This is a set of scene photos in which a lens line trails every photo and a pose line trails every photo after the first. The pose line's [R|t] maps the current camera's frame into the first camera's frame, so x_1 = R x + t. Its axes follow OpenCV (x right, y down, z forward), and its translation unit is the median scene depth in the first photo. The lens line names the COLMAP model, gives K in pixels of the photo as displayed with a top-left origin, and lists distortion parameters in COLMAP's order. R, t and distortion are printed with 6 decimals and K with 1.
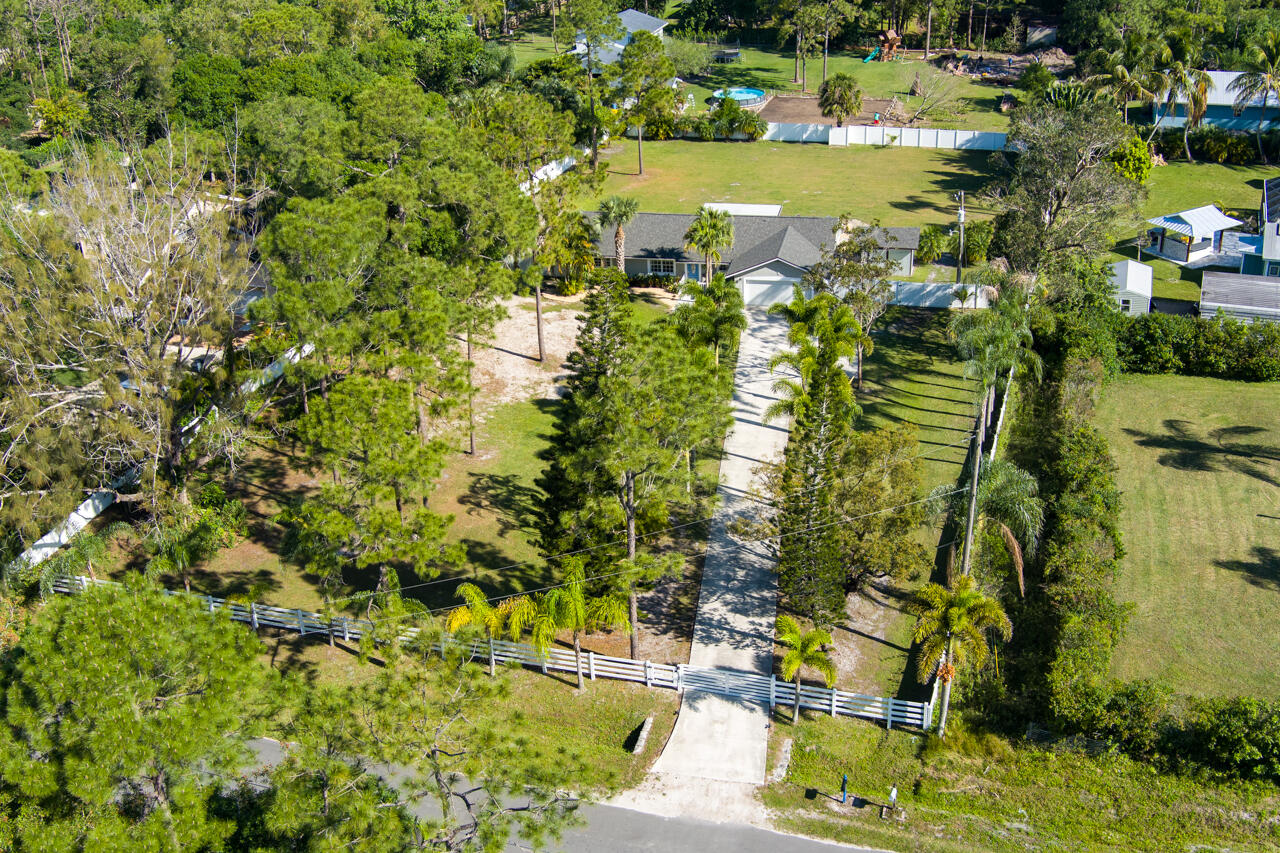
lens RADIAL K [[1542.7, 0, 640.0], [0, 1542.7, 426.5], [0, 0, 1]] dist [-0.074920, -0.022459]
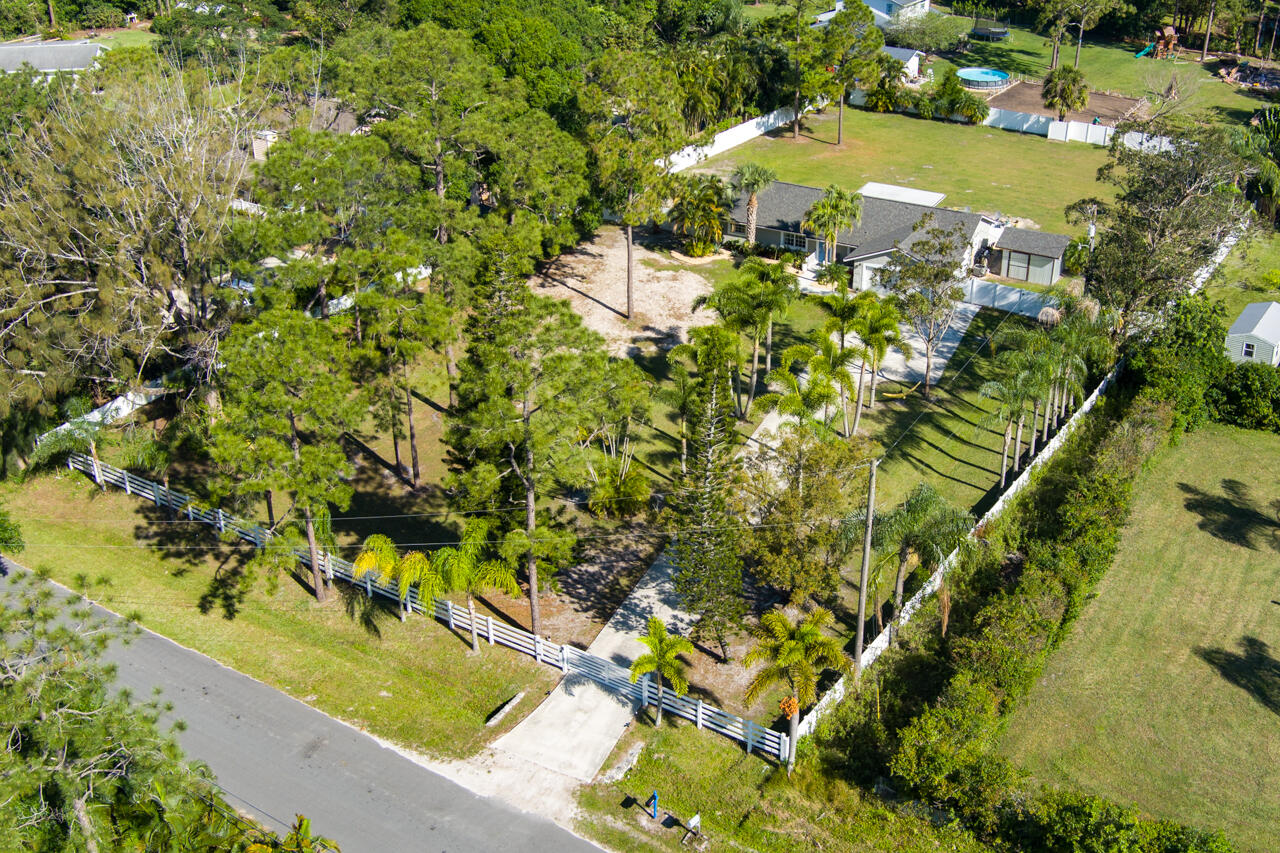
lens RADIAL K [[1542.7, 0, 640.0], [0, 1542.7, 426.5], [0, 0, 1]] dist [-0.074920, -0.022459]
pose [[0.966961, 0.156134, -0.201515, 0.195047], [-0.150071, 0.987645, 0.045120, -0.025746], [0.206071, -0.013388, 0.978446, 0.048374]]
